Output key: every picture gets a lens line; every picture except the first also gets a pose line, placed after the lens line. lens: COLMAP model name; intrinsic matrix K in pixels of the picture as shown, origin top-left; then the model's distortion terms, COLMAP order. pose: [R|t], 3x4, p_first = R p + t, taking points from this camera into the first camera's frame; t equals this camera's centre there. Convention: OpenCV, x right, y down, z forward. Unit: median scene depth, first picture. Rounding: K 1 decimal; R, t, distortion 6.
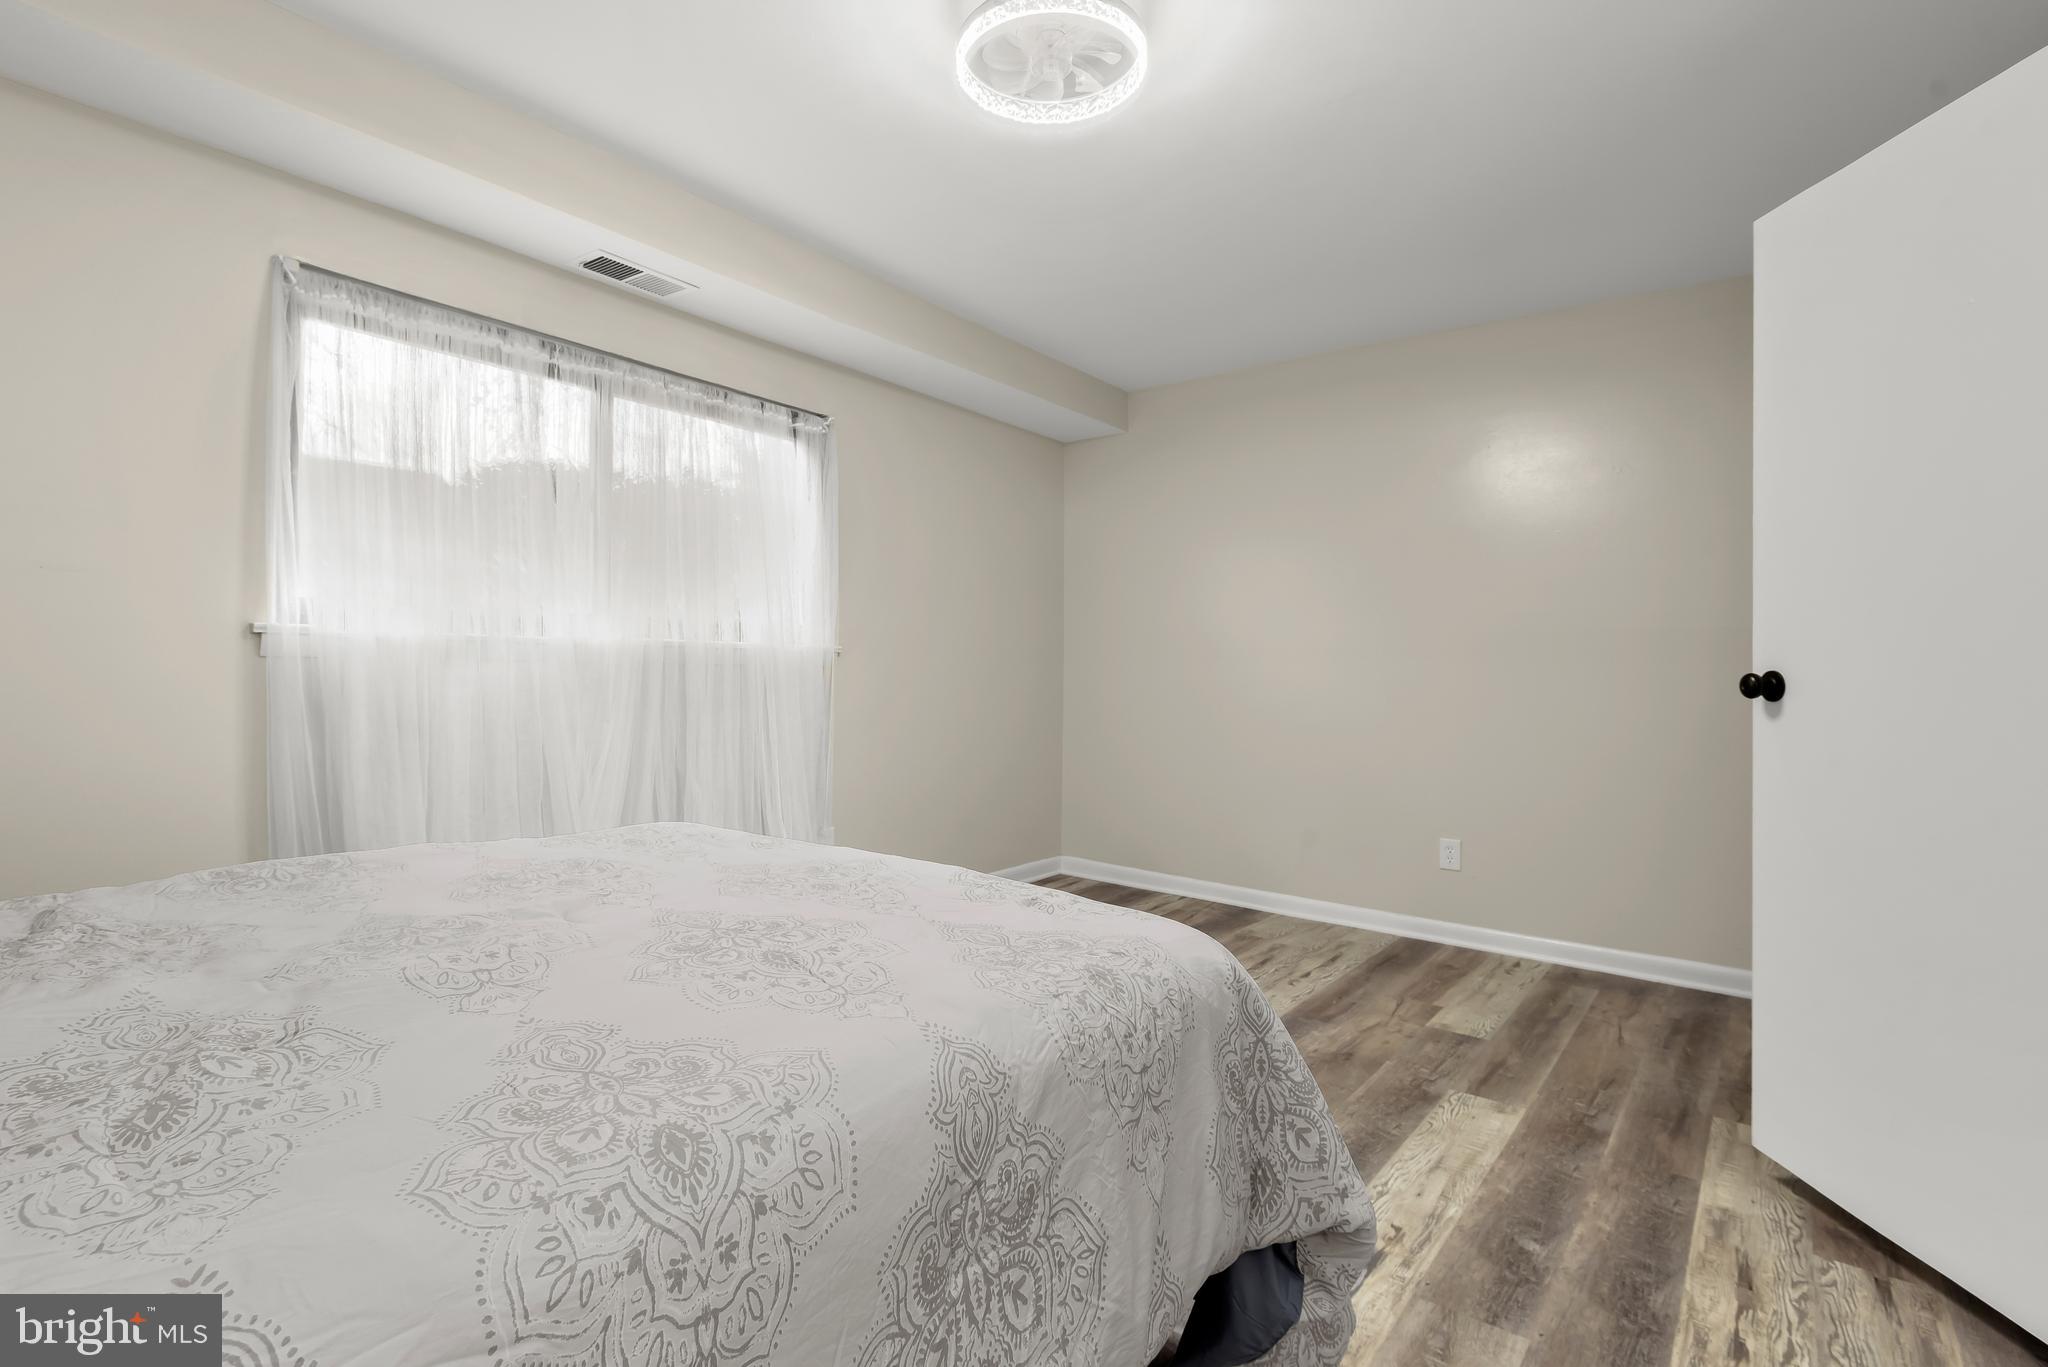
lens RADIAL K [[965.8, 0, 1010.7], [0, 965.8, 677.1], [0, 0, 1]] dist [0.013289, -0.004807]
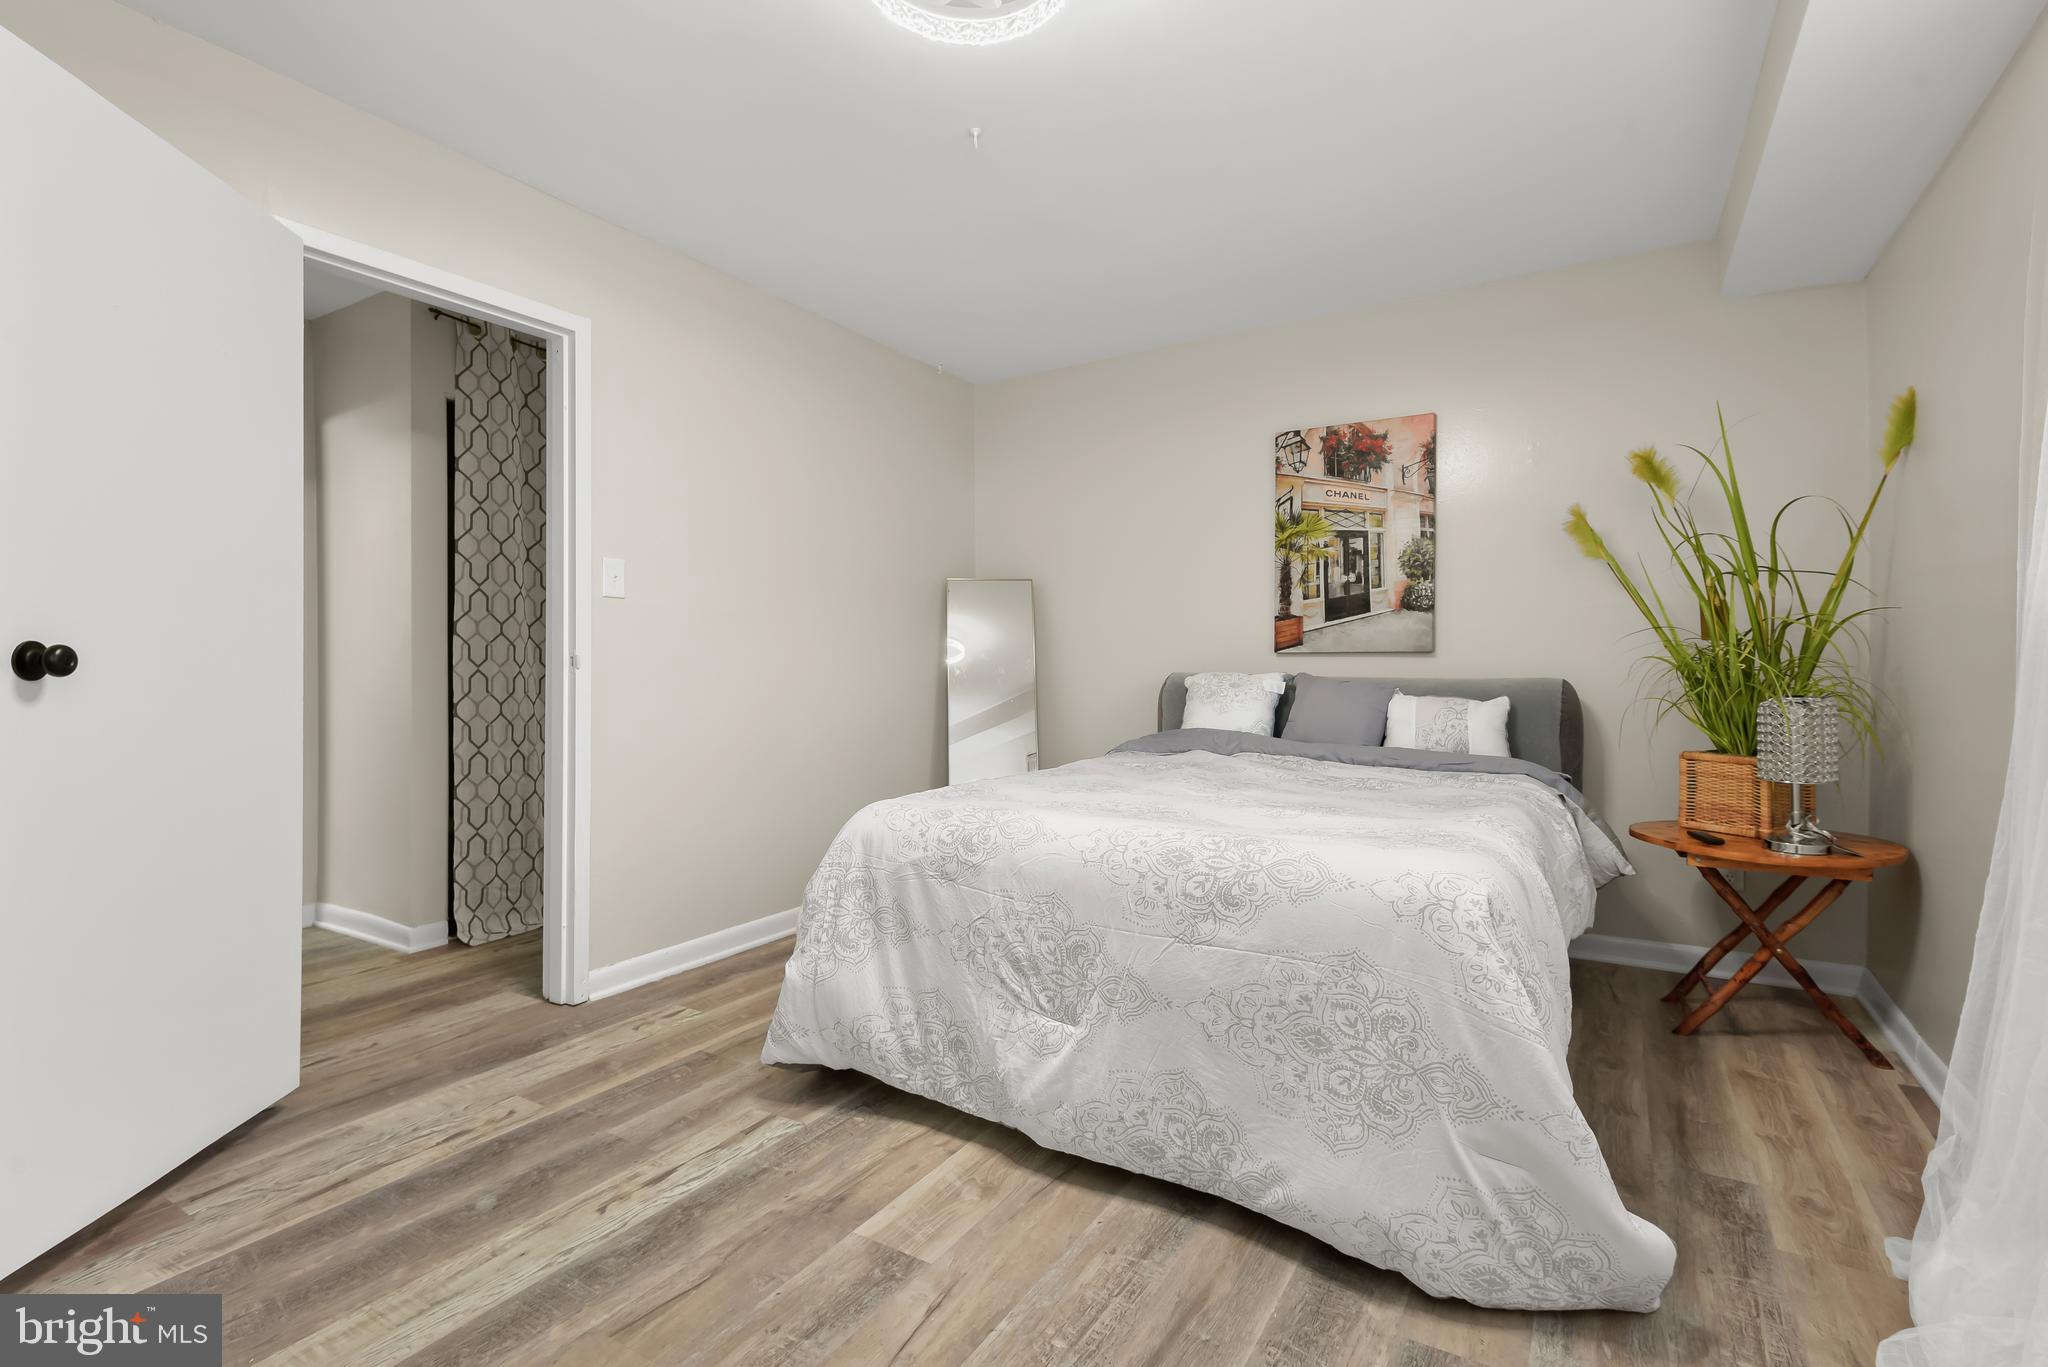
lens RADIAL K [[965.8, 0, 1016.3], [0, 965.8, 674.7], [0, 0, 1]] dist [0.013289, -0.004807]
pose [[-0.993861, -0.015125, -0.109593, 0.065811], [-0.016777, 0.999759, 0.014167, -0.000846], [0.109352, 0.015919, -0.993876, 1.427488]]
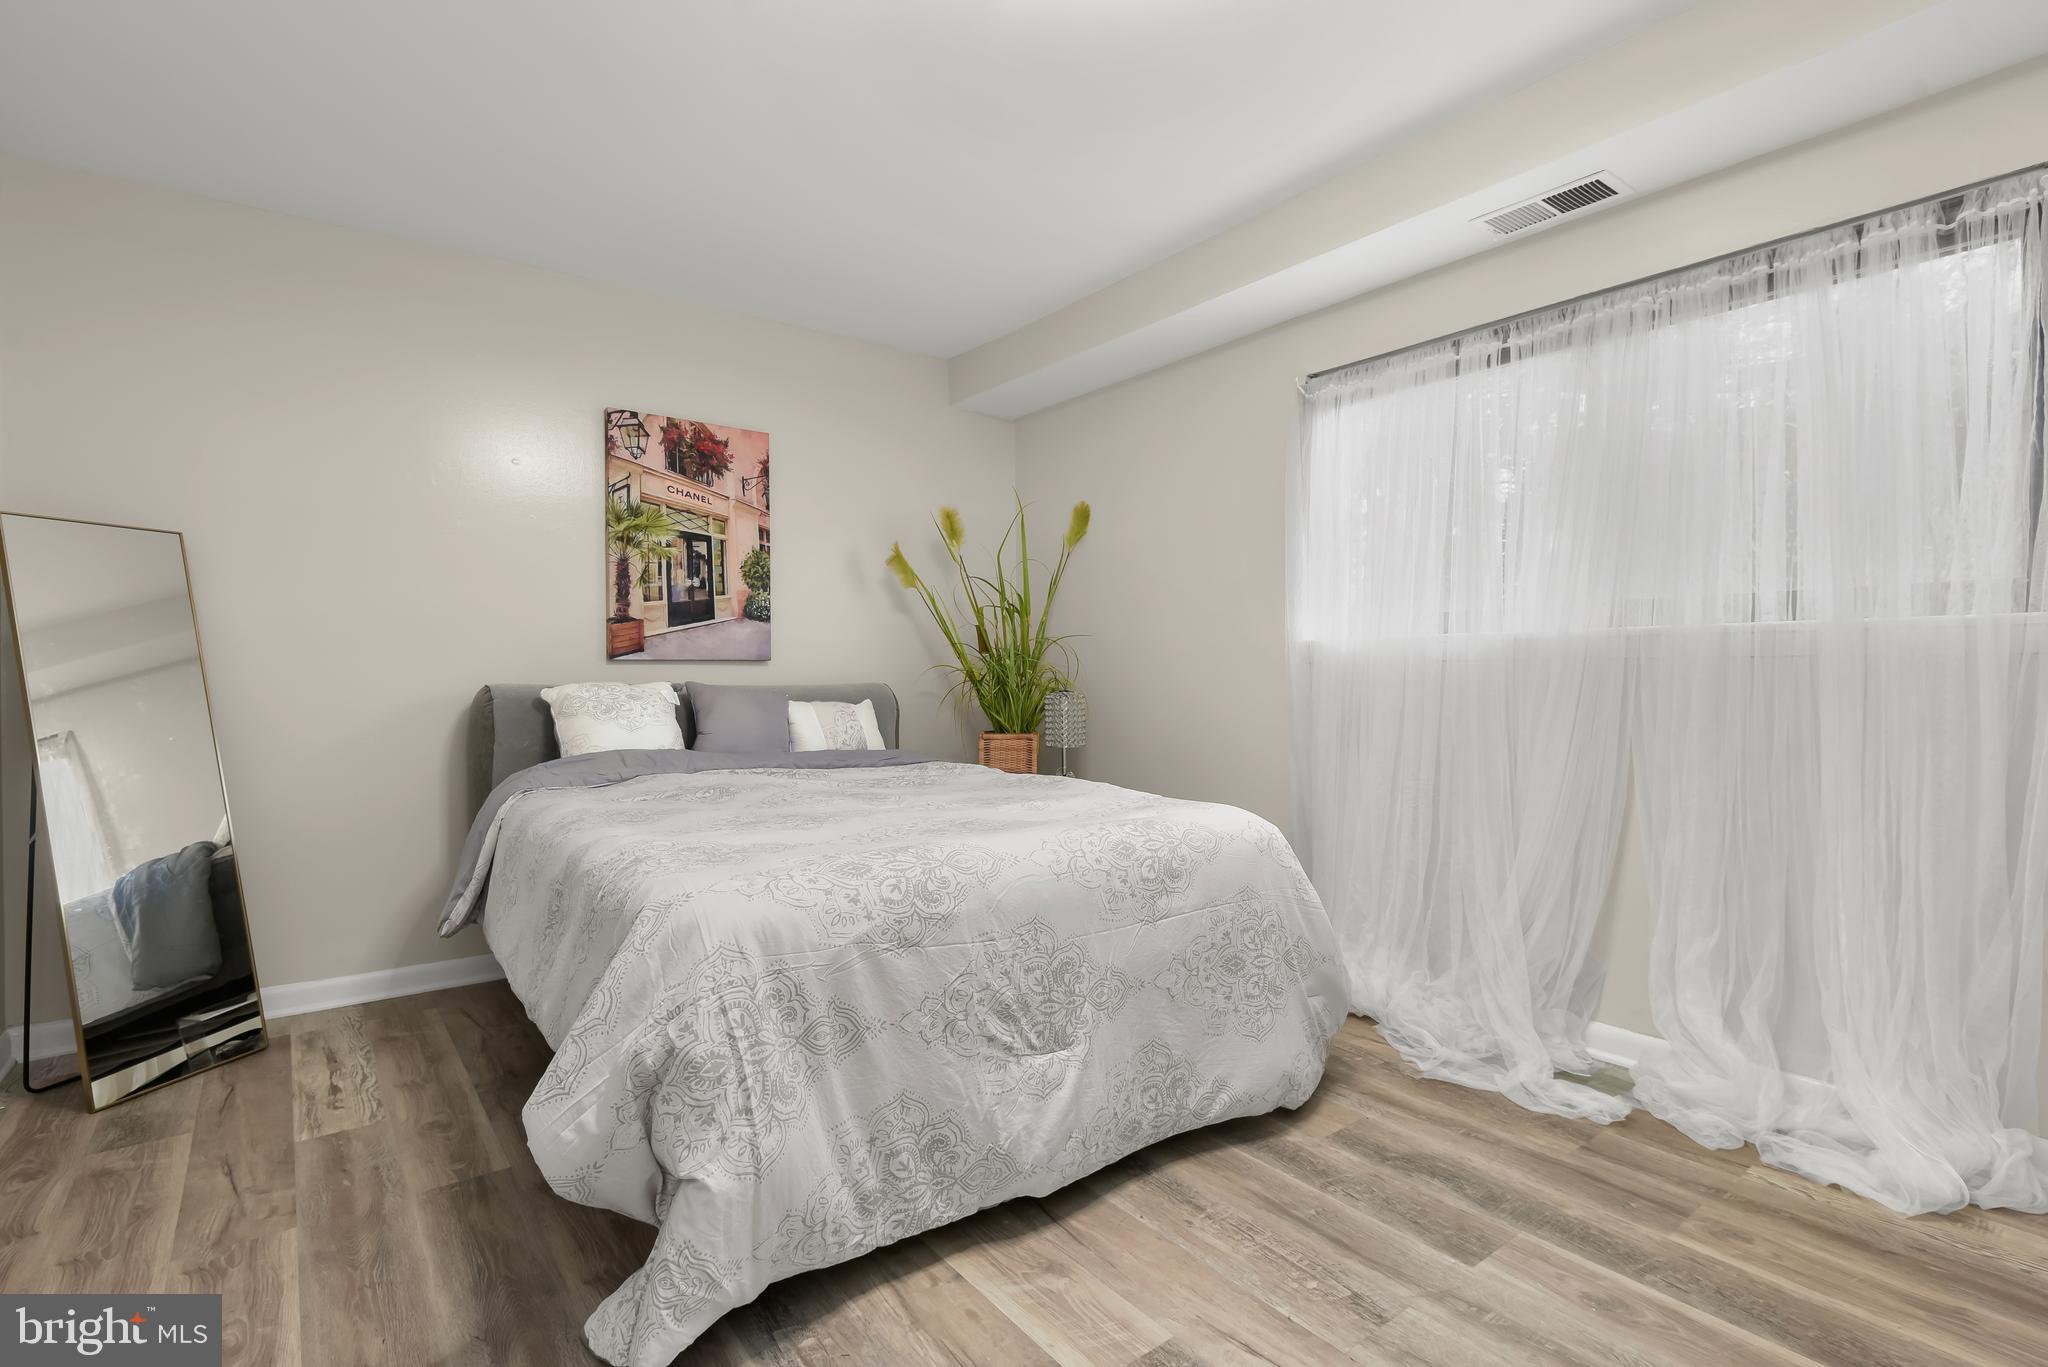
lens RADIAL K [[965.8, 0, 1005.3], [0, 965.8, 684.5], [0, 0, 1]] dist [0.013289, -0.004807]
pose [[-0.249252, -0.001911, -0.968437, 0.632889], [-0.002476, 0.999996, -0.001336, 0.013360], [0.968436, 0.002065, -0.249256, 0.830413]]
